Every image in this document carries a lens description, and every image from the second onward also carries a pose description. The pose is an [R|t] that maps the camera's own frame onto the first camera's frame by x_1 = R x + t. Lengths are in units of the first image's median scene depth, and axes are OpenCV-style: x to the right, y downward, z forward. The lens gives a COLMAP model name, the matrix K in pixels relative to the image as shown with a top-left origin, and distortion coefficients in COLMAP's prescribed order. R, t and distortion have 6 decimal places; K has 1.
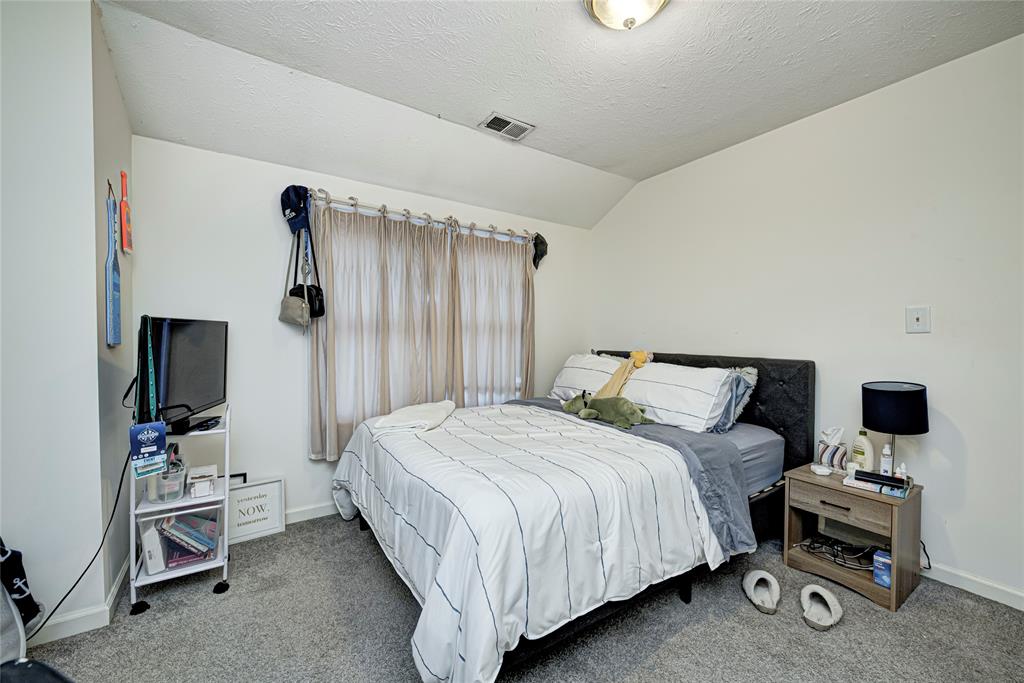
lens RADIAL K [[401.3, 0, 511.6], [0, 401.3, 340.1], [0, 0, 1]] dist [-0.002494, -0.001448]
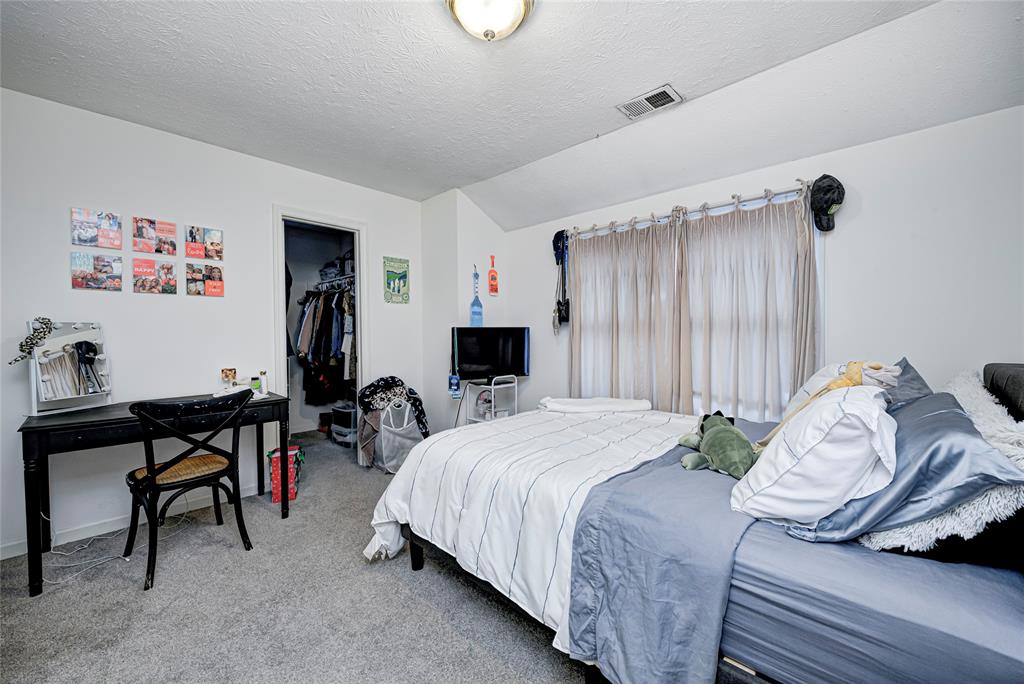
lens RADIAL K [[401.3, 0, 511.3], [0, 401.3, 344.3], [0, 0, 1]] dist [-0.002494, -0.001448]
pose [[0.214305, 0.021604, -0.976528, 0.735100], [-0.002098, 0.999763, 0.021658, -0.008510], [0.976765, -0.002592, 0.214299, 0.456963]]
